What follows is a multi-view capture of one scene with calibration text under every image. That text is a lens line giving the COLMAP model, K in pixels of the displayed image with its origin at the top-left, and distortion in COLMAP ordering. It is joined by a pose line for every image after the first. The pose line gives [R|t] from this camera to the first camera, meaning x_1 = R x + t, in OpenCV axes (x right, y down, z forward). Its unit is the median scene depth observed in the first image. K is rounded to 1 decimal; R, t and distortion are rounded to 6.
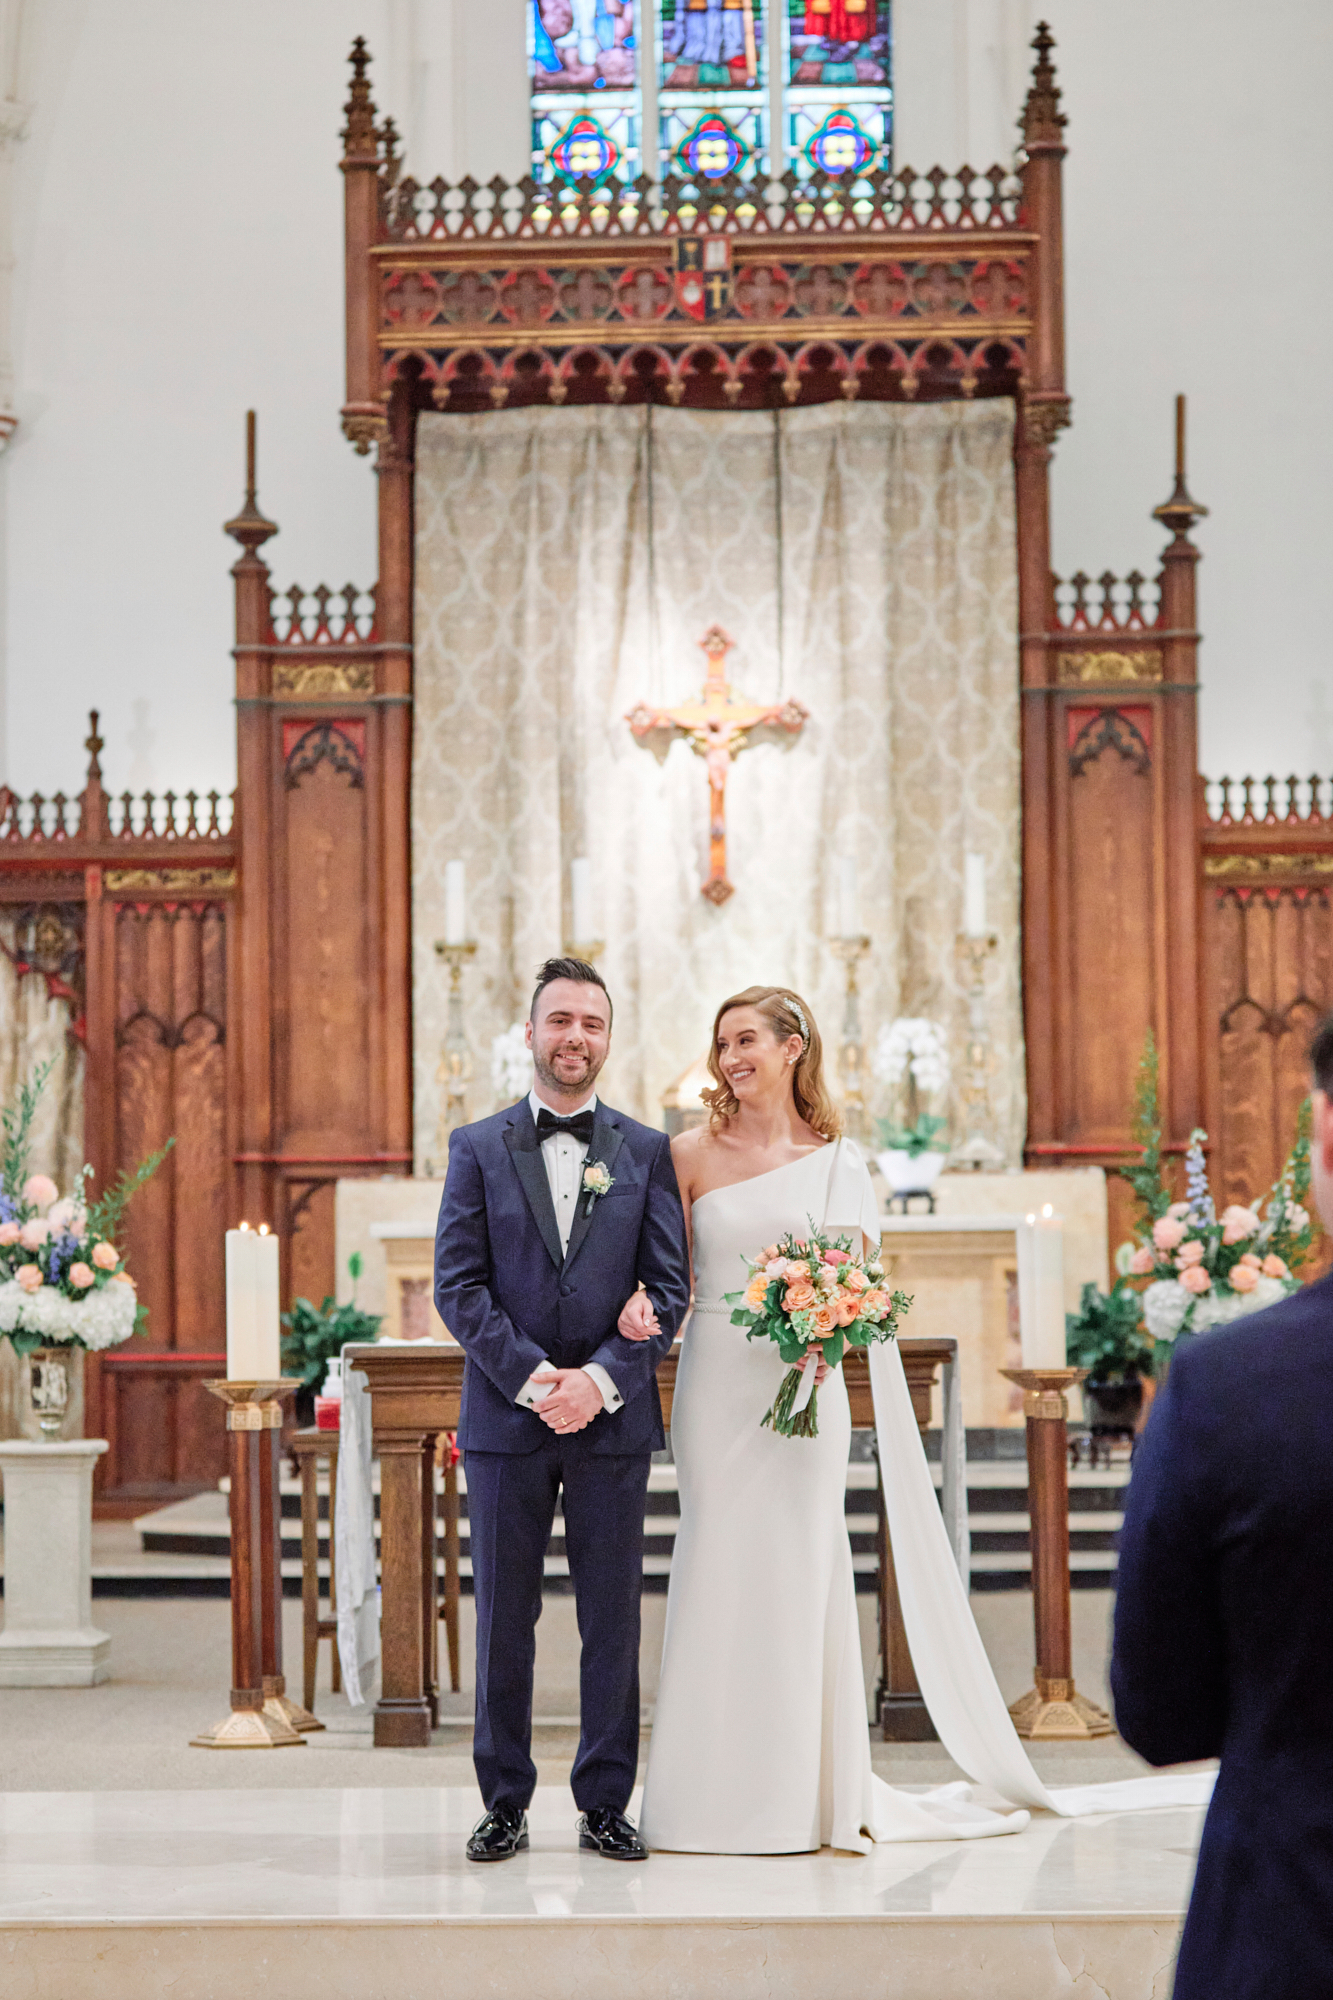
lens RADIAL K [[5108.9, 0, 568.4], [0, 5108.9, 997.9], [0, 0, 1]] dist [0.013822, 0.083934]
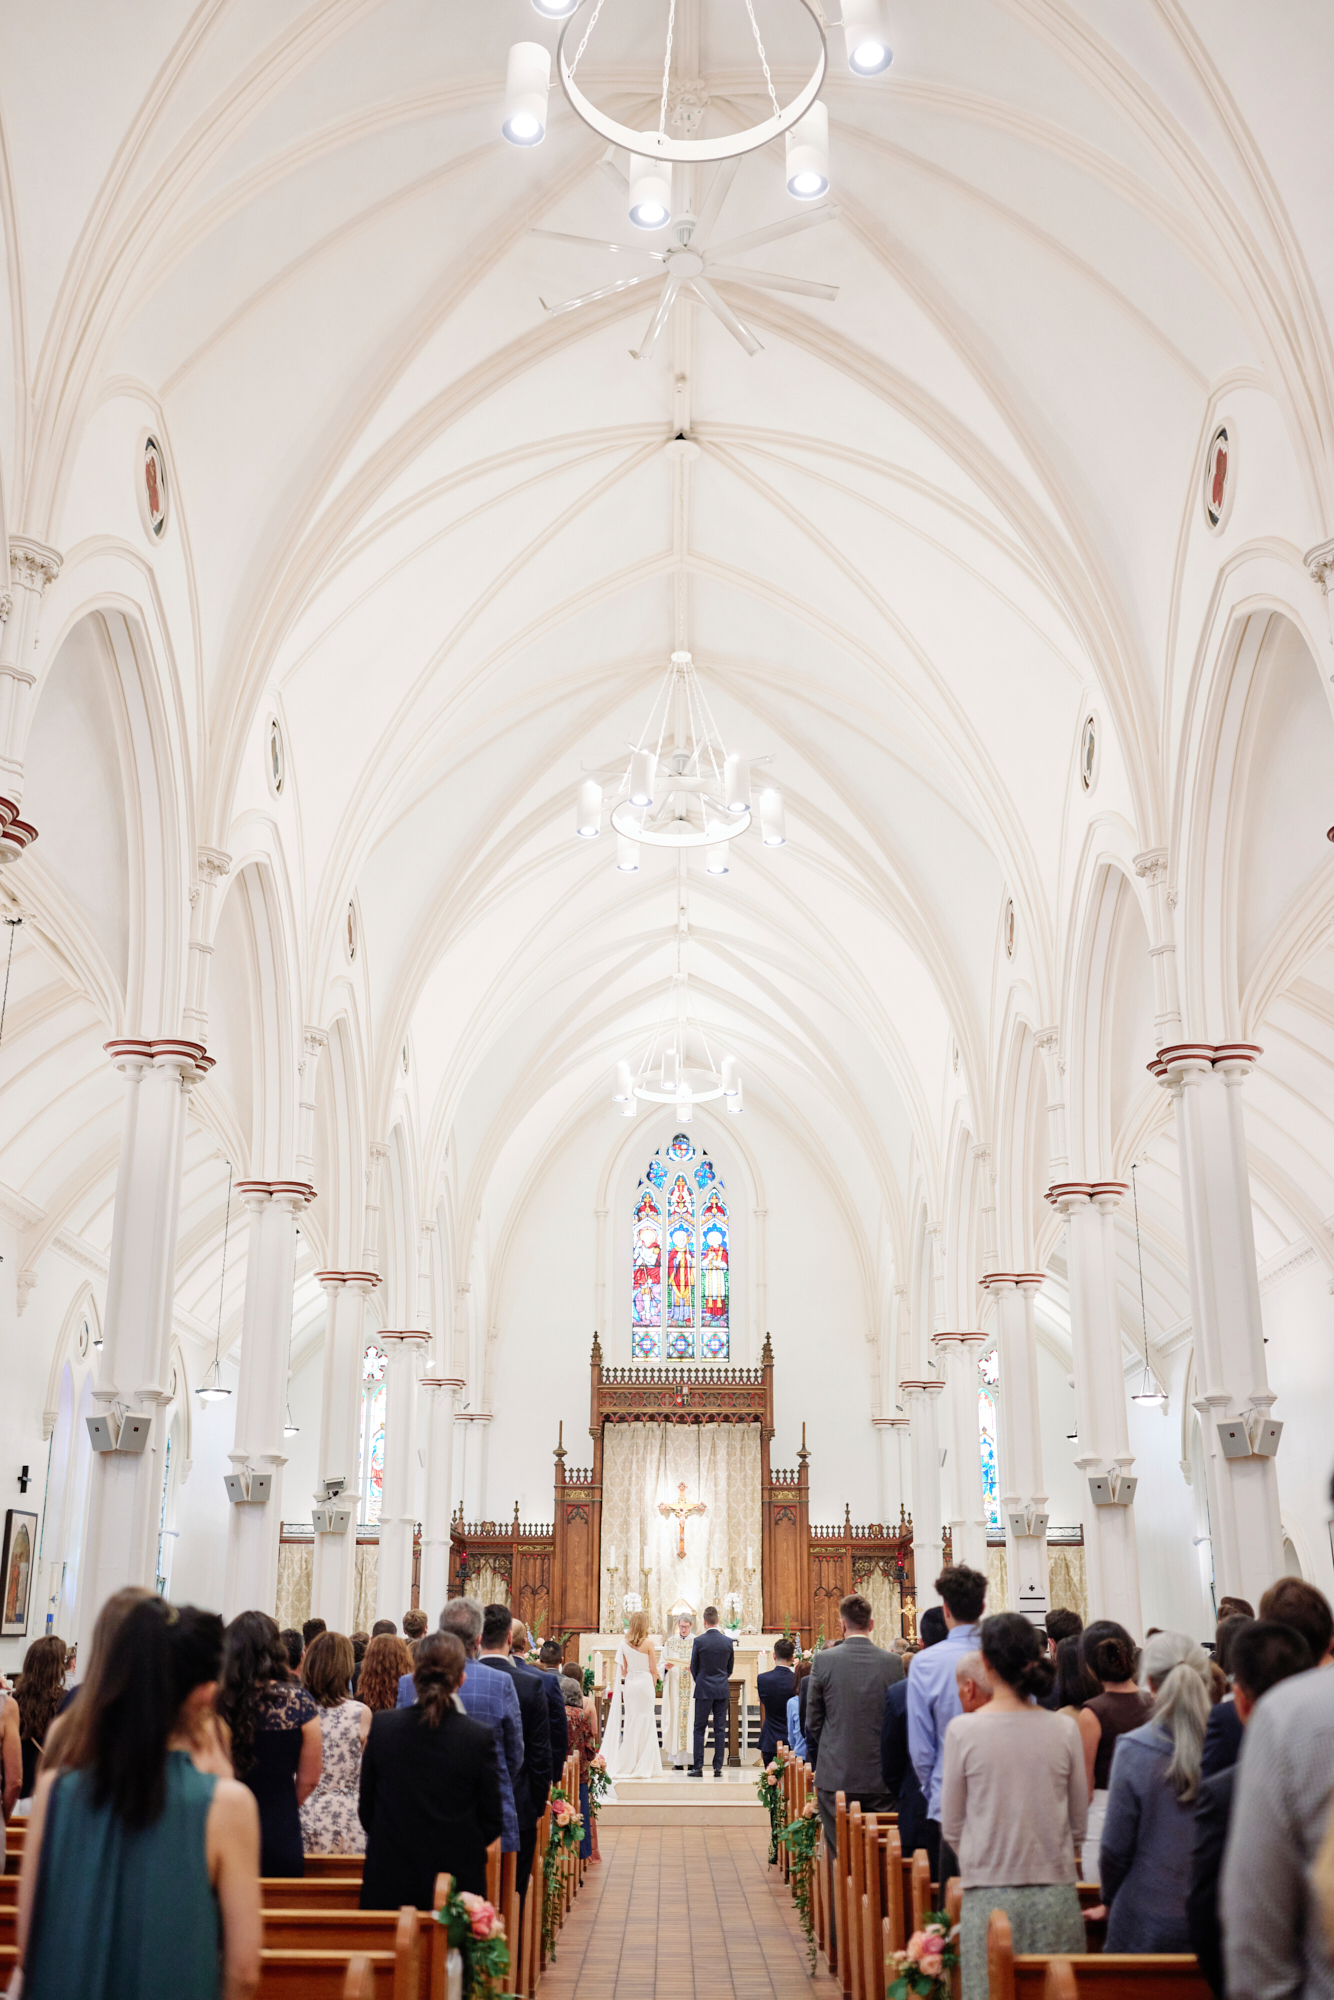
lens RADIAL K [[1996.2, 0, 667.0], [0, 1996.2, 1000.0], [0, 0, 1]] dist [0.007484, 0.020606]
pose [[0.999052, 0.027744, 0.033534, -0.042370], [-0.018093, 0.965508, -0.259744, -0.032871], [-0.039584, 0.258891, 0.965095, -0.528533]]
